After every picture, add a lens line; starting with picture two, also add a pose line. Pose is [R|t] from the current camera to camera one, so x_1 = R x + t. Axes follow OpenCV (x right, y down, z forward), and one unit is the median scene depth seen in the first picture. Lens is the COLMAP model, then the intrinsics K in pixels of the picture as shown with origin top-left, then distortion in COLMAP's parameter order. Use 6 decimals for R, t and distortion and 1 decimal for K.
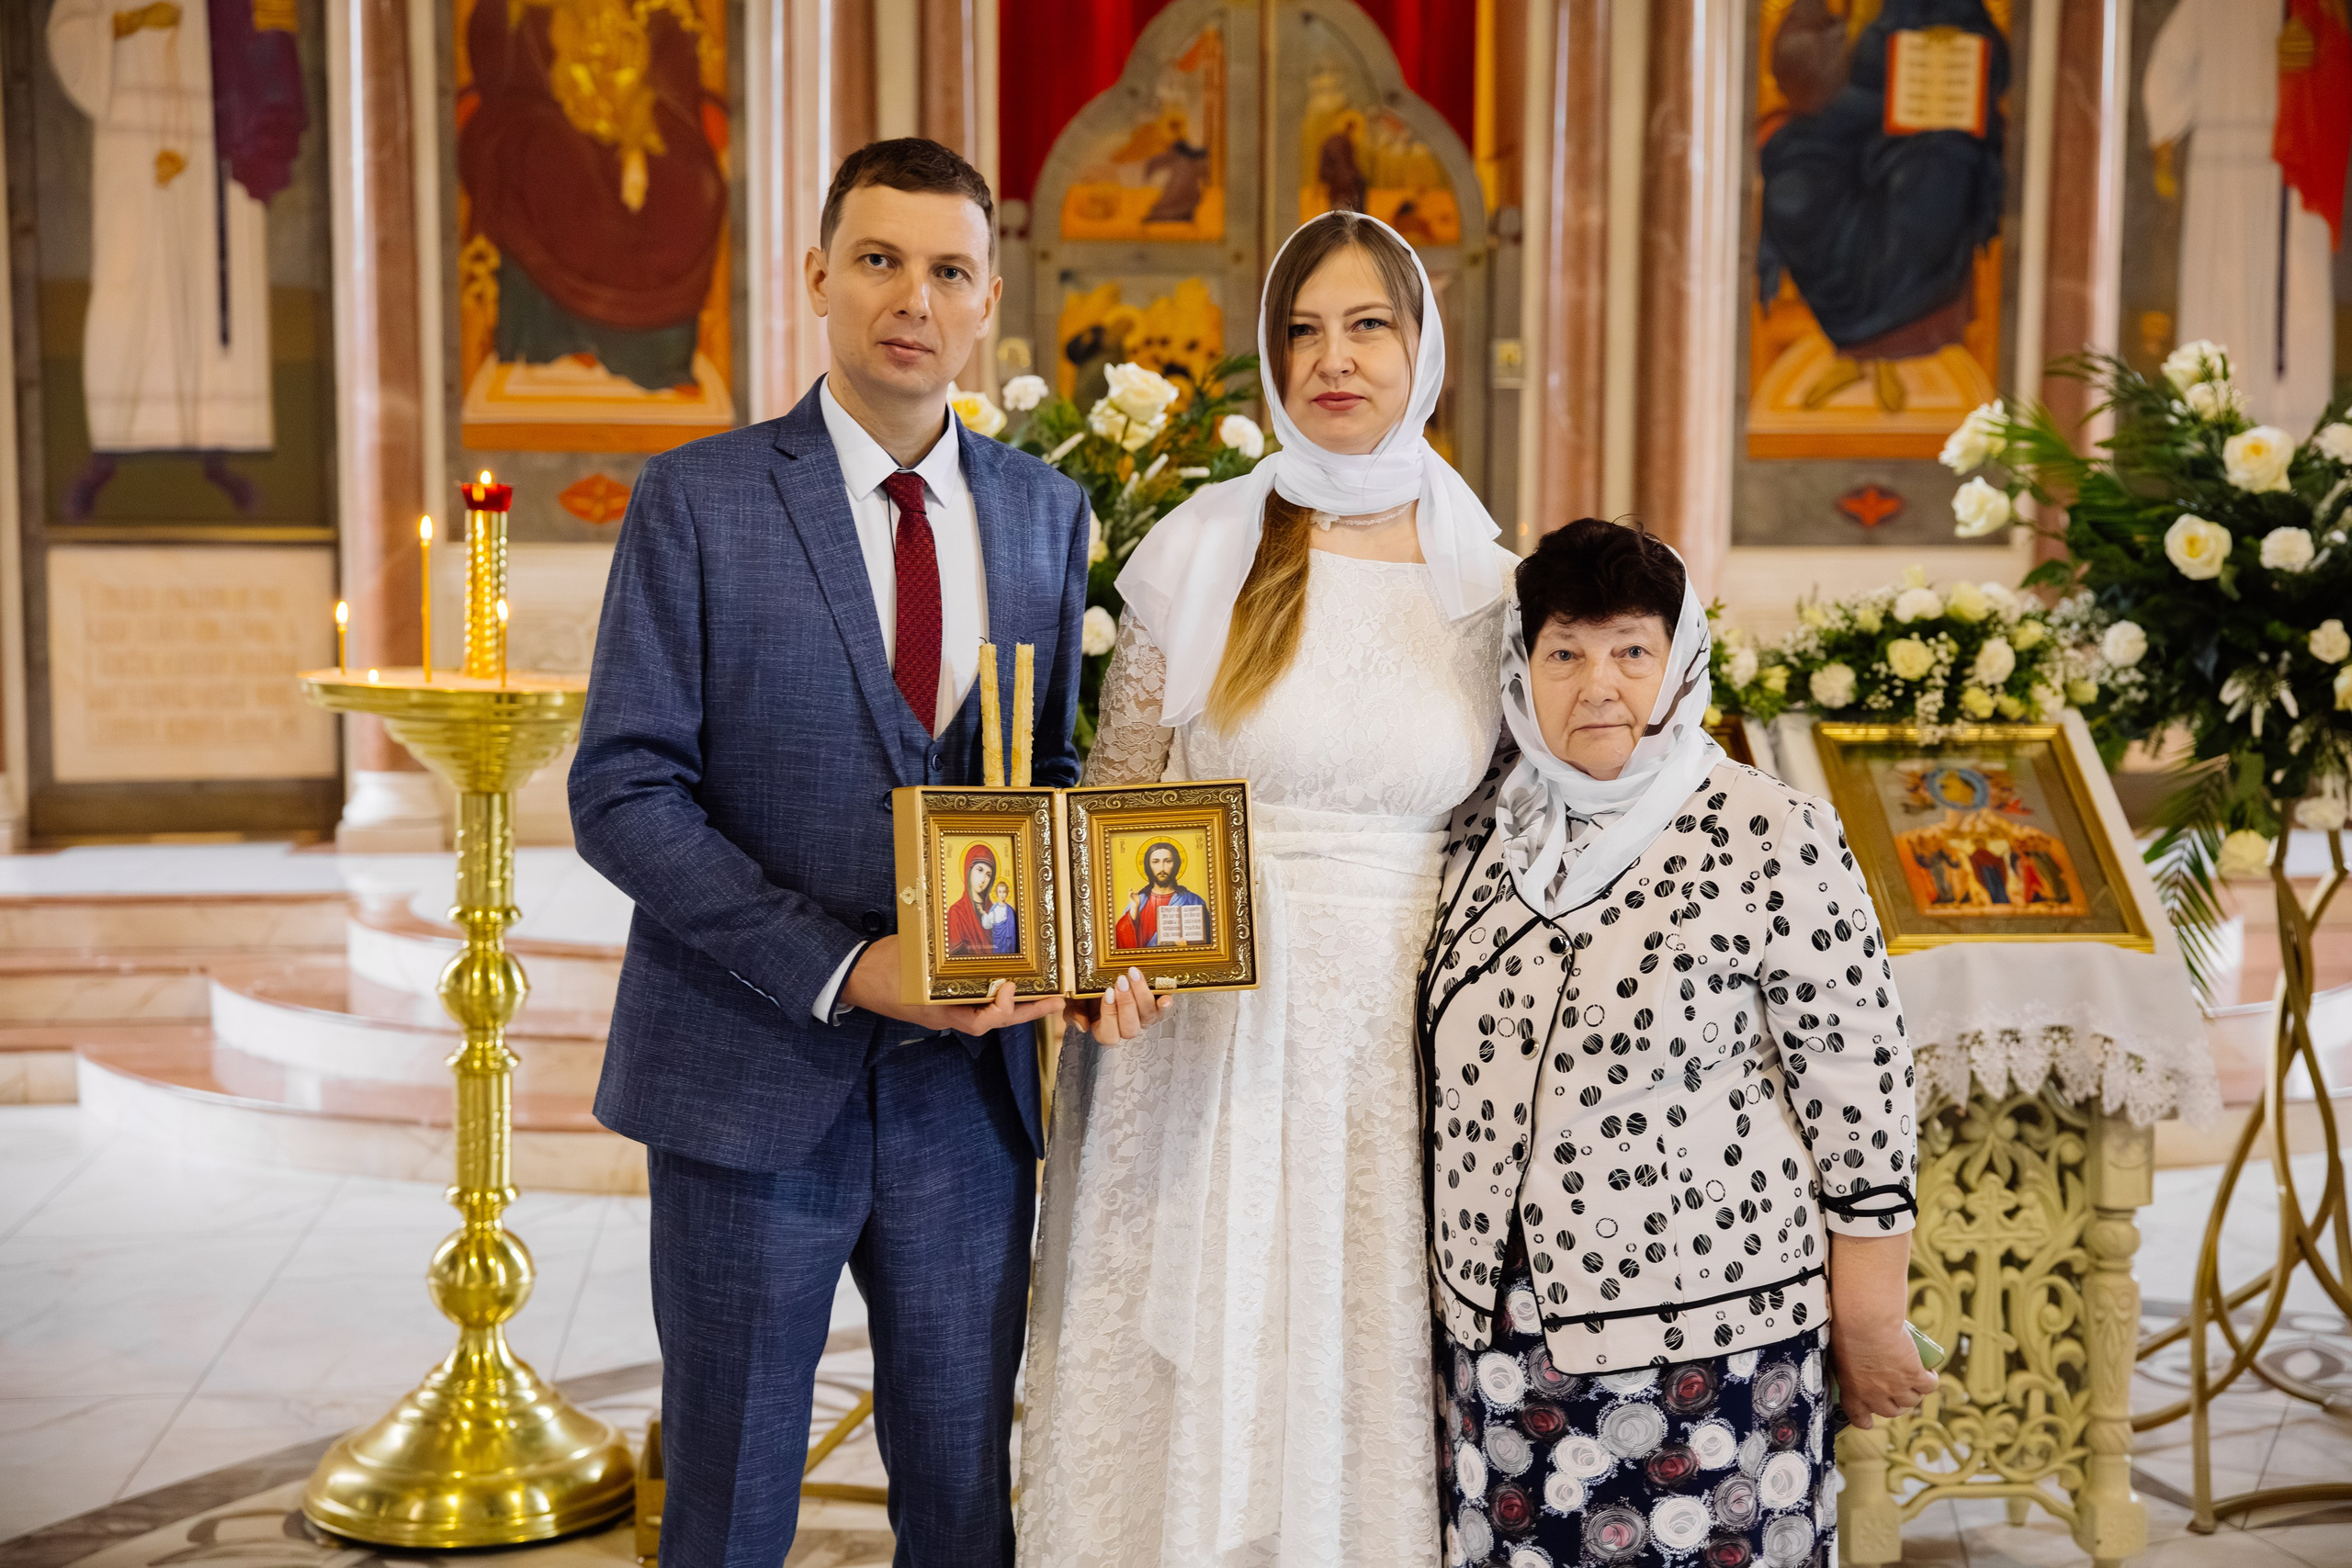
lens RADIAL K [[3185.4, 0, 1205.7], [0, 3185.4, 783.6], [0, 0, 1]] dist [0.126145, 0.000000]
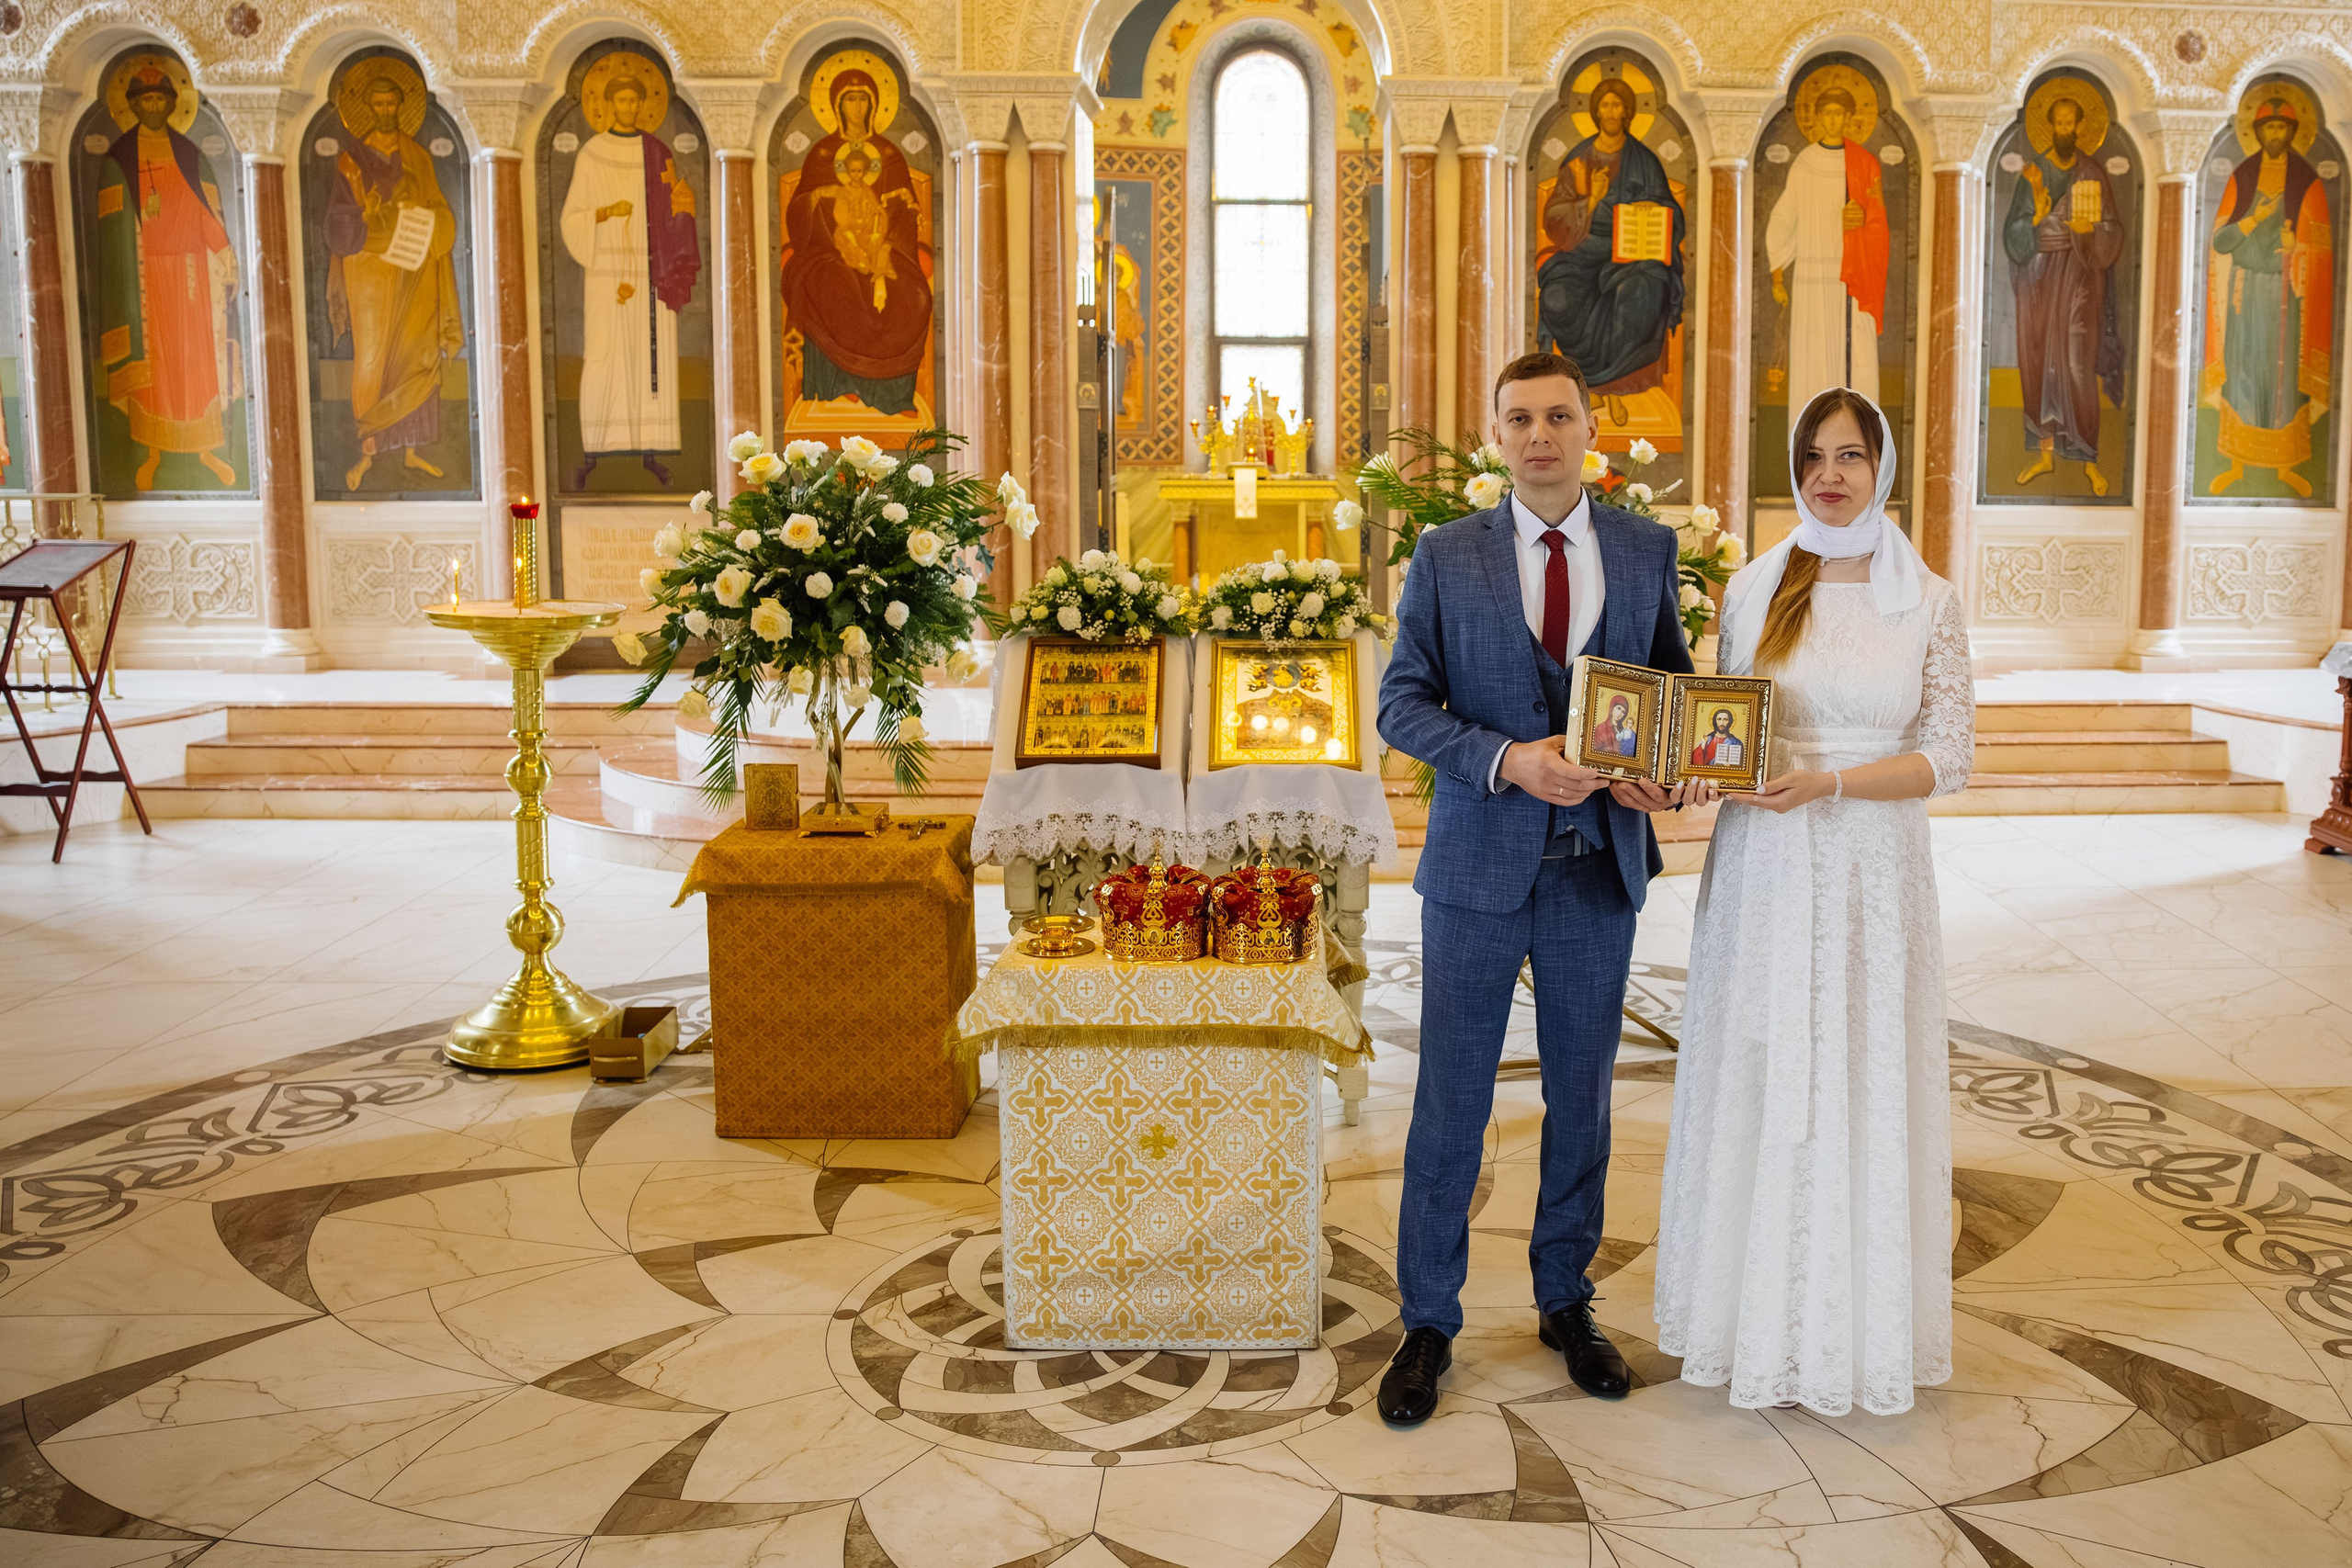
lens RADIAL K [[1969.0, 0, 1410.2], [0, 1969.0, 650.6], [0, 0, 1]] dist [-0.101938, 0.075642]
pose [[0.998466, 0.007598, -0.054842, 0.303859], [-0.006648, 0.999825, 0.017491, -0.026972], [0.054965, -0.017099, 0.998342, -0.078222]]
